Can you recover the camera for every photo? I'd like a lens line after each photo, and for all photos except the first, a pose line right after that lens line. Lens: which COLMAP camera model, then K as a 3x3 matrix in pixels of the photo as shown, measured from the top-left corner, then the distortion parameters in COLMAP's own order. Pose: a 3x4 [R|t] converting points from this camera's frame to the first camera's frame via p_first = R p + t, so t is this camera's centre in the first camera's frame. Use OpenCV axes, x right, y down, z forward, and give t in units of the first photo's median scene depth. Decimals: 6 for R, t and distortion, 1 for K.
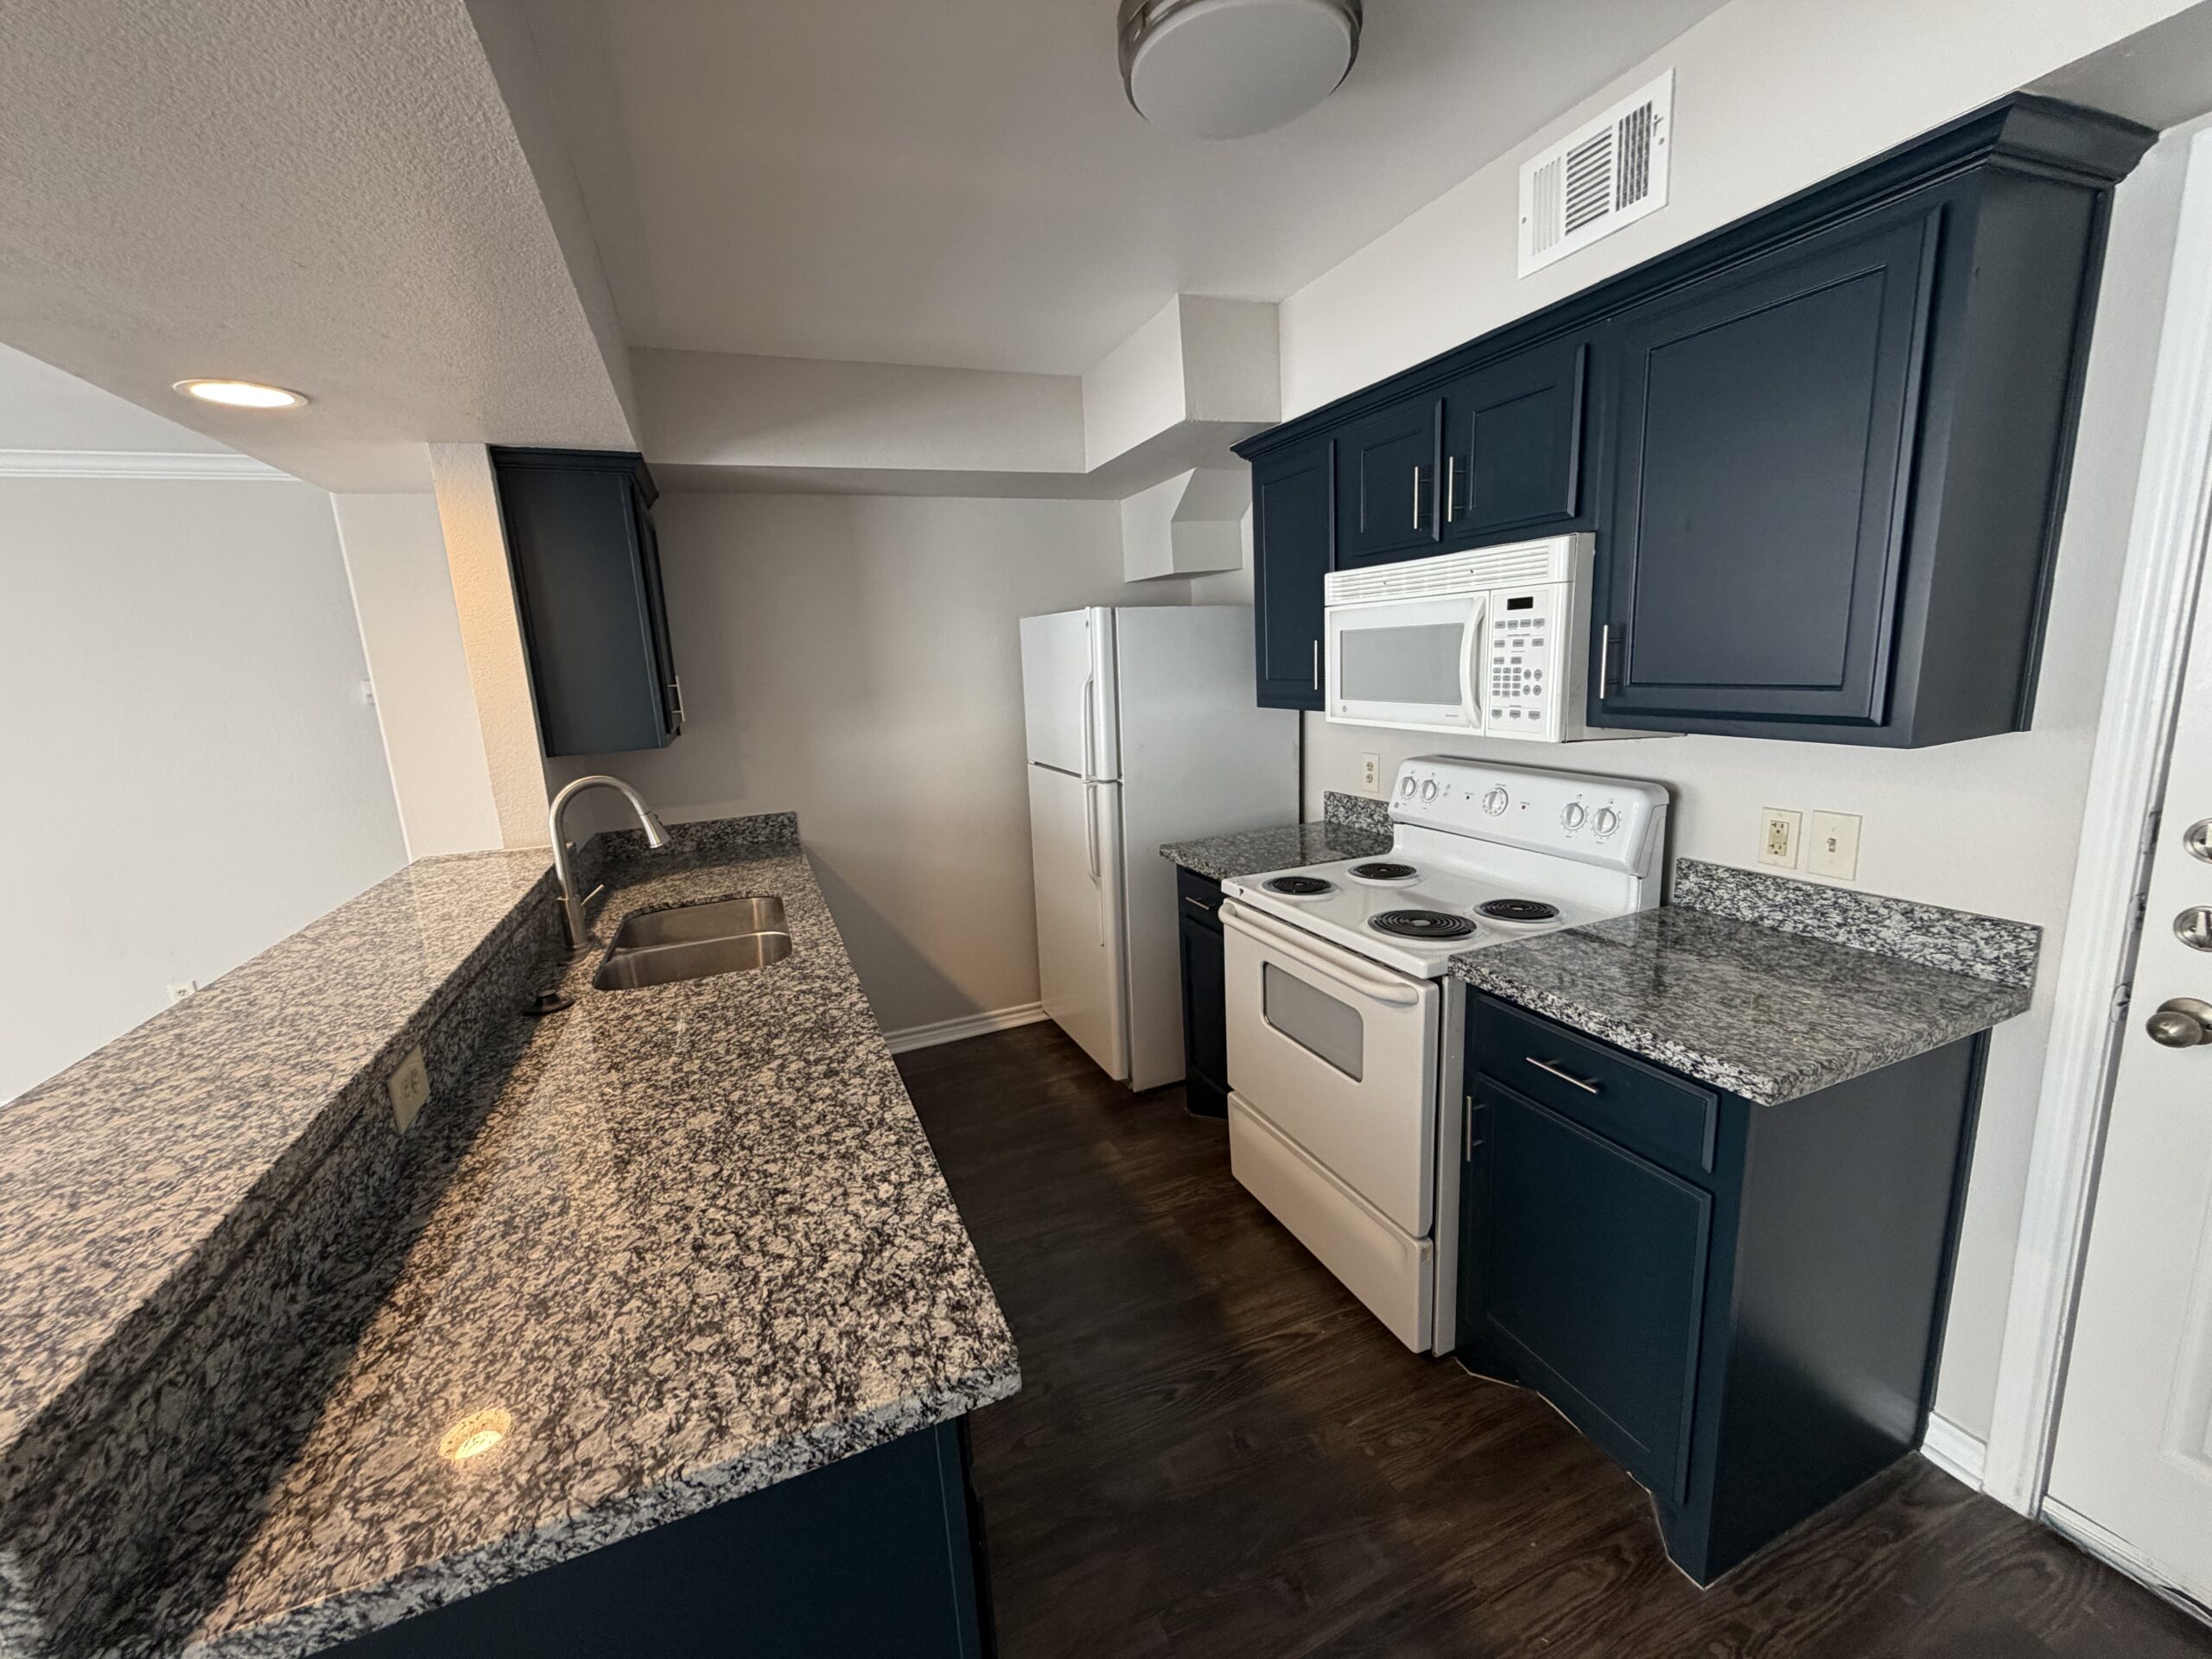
lens RADIAL K [[887.9, 0, 1096.6], [0, 887.9, 831.4], [0, 0, 1]] dist [0.001752, 0.000197]
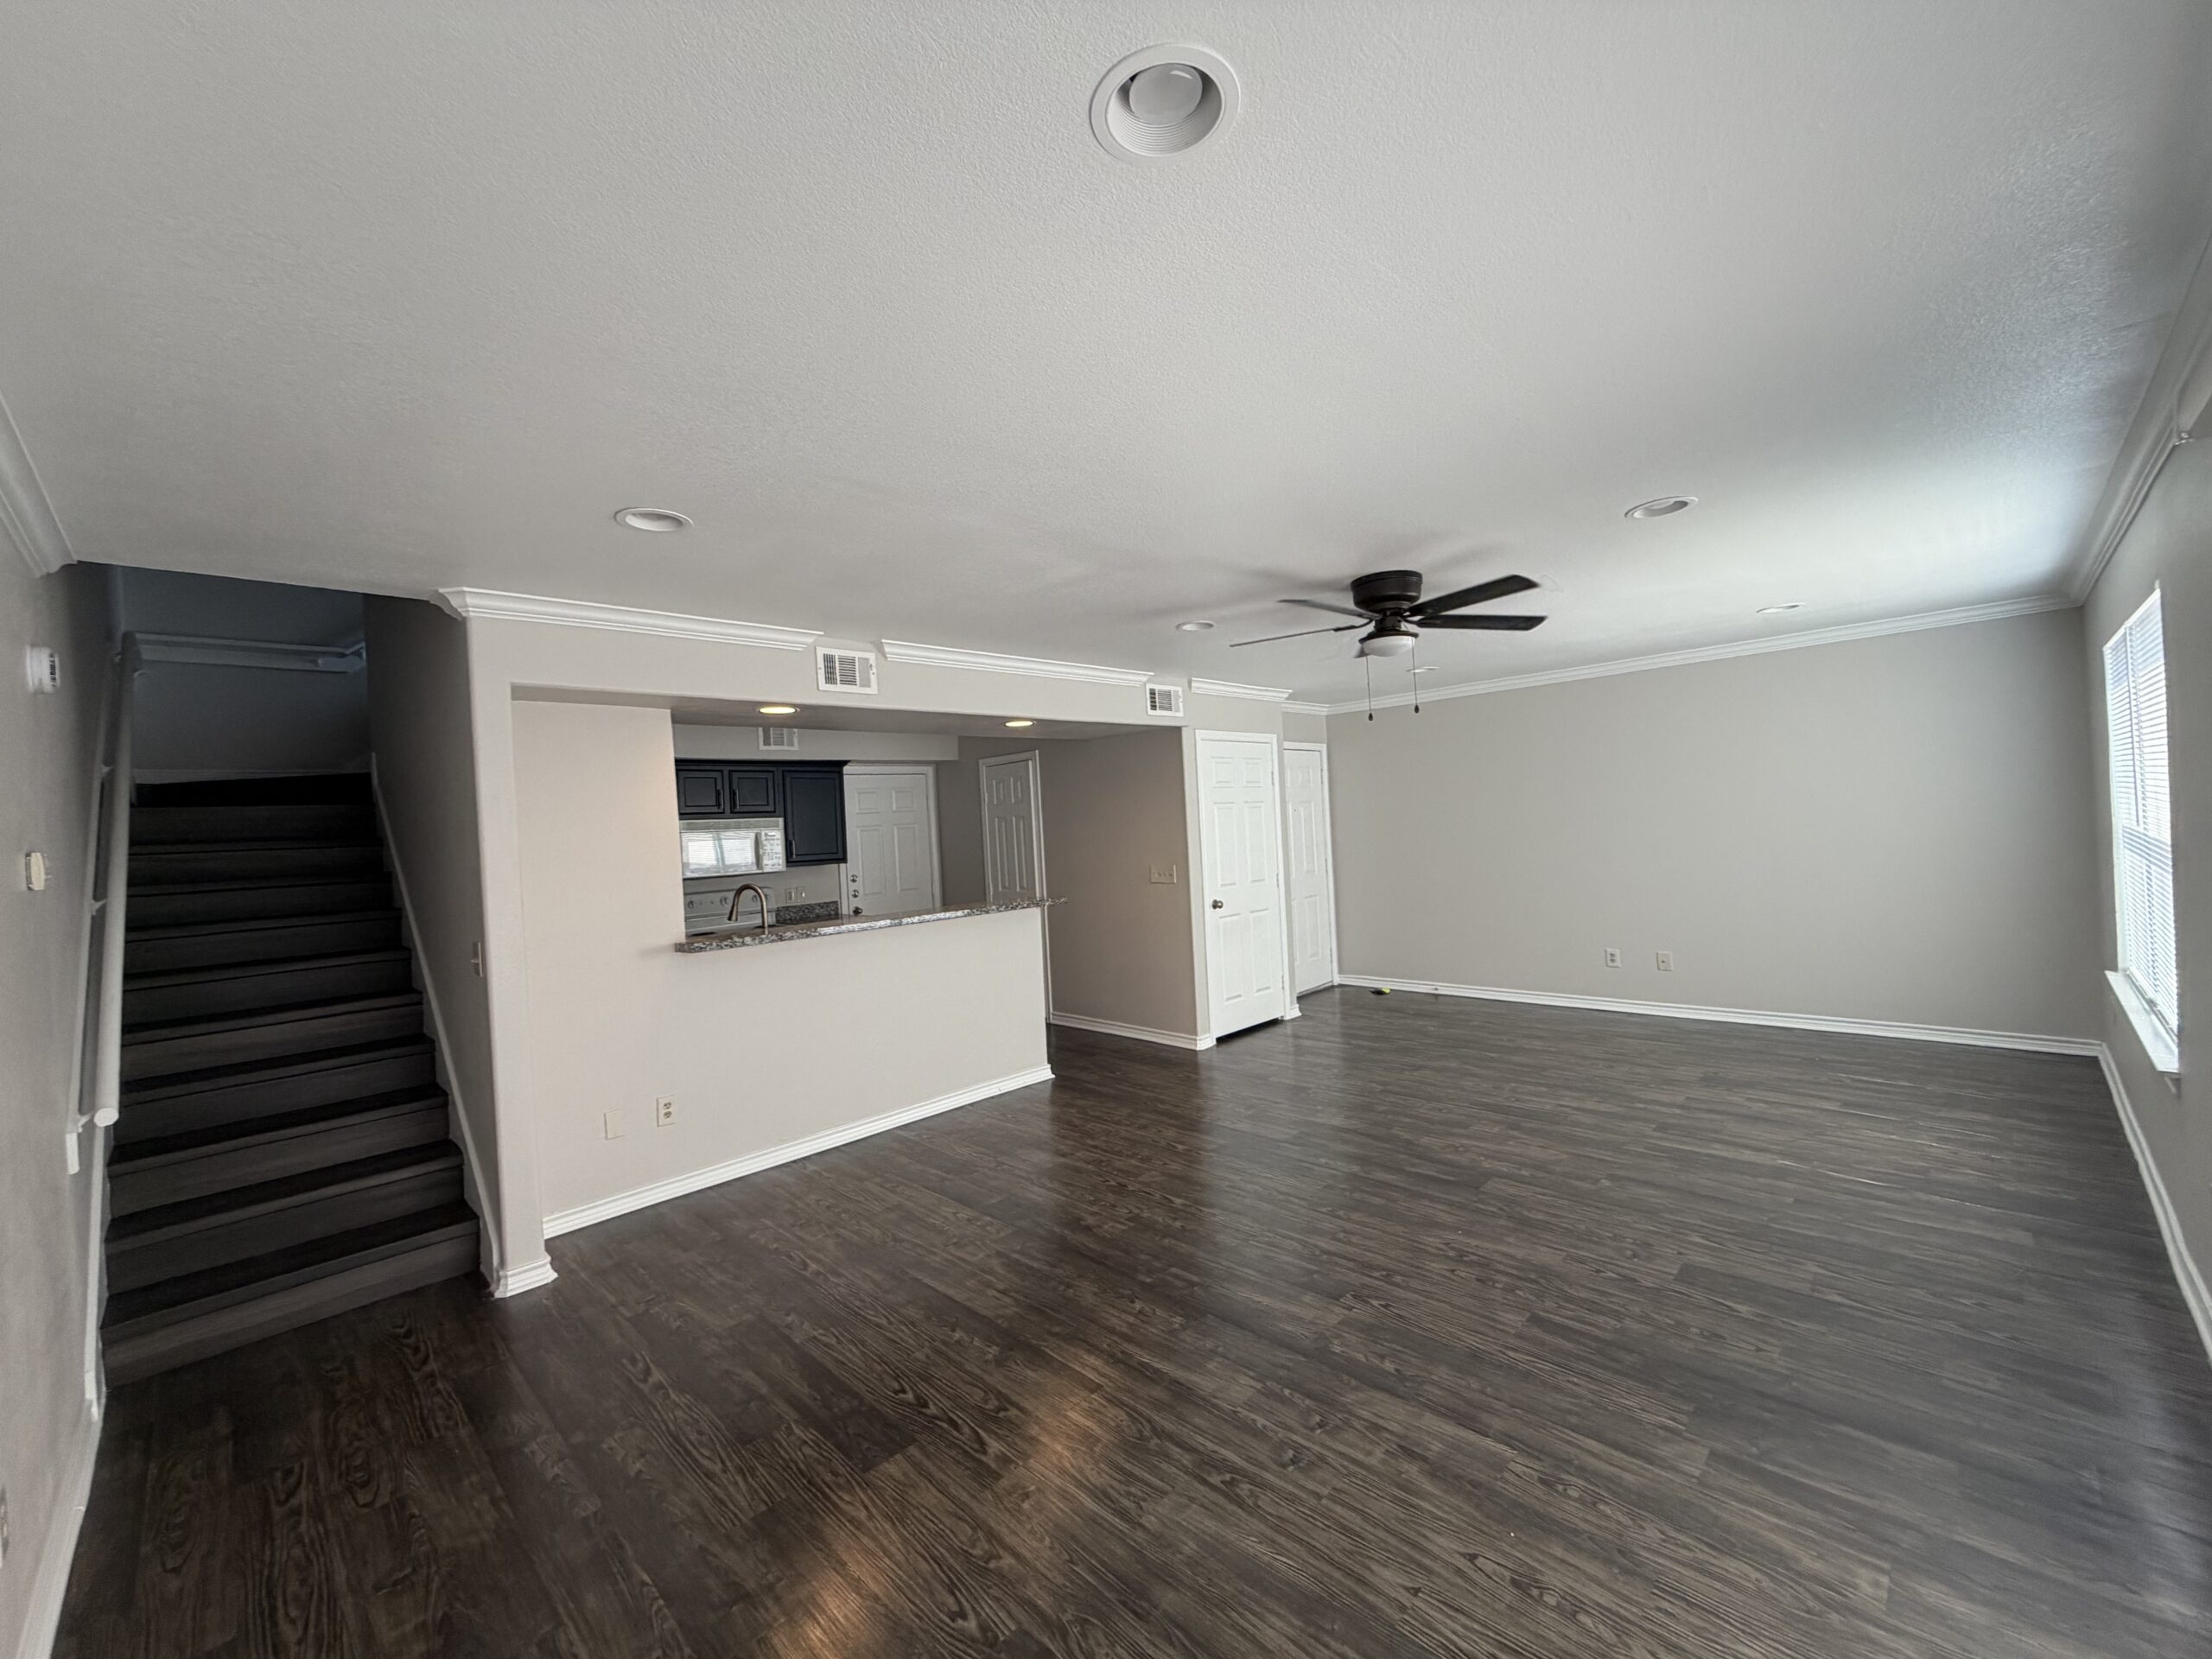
lens RADIAL K [[883.1, 0, 1097.5], [0, 883.1, 828.2], [0, 0, 1]] dist [-0.000680, 0.000006]
pose [[-0.374952, 0.073608, 0.924117, -3.146150], [0.255385, 0.966472, 0.026638, -0.037520], [-0.891173, 0.245994, -0.381179, 1.121062]]
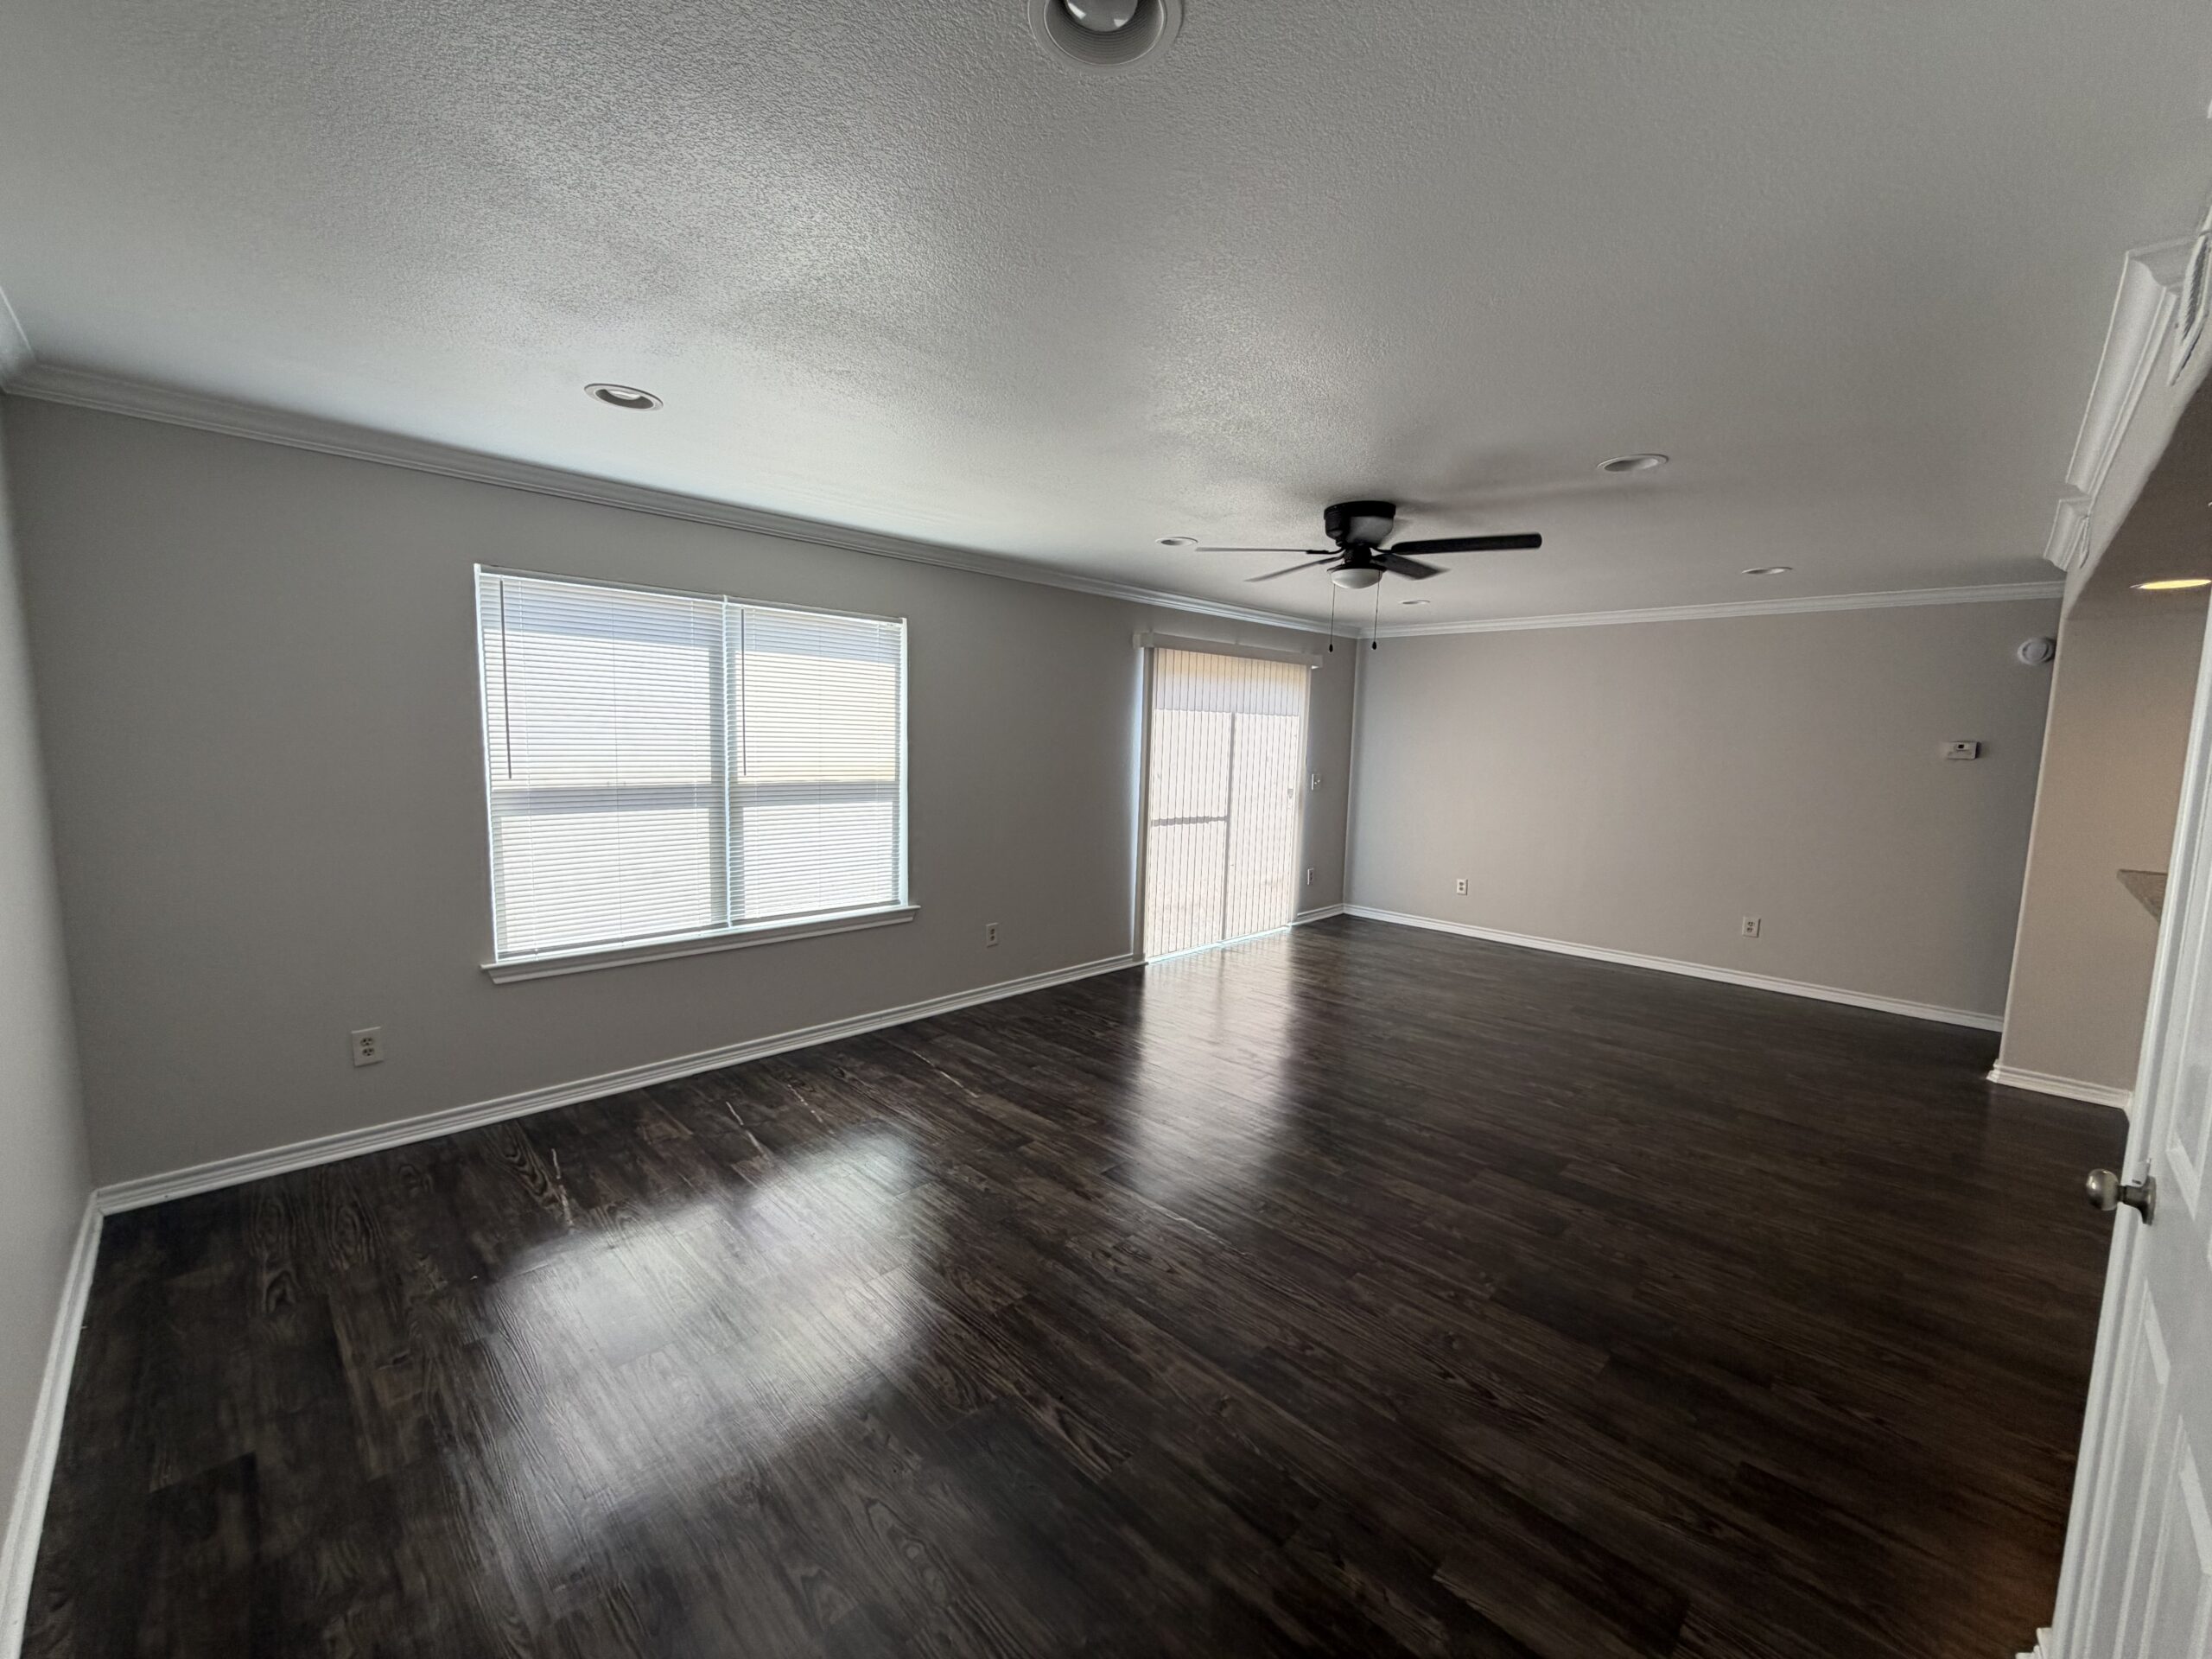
lens RADIAL K [[887.9, 0, 1096.6], [0, 887.9, 831.4], [0, 0, 1]] dist [0.001752, 0.000197]
pose [[0.379821, 0.168101, -0.909658, -0.110136], [-0.225506, 0.970510, 0.085188, 0.277144], [0.897153, 0.172778, 0.406528, -1.383139]]
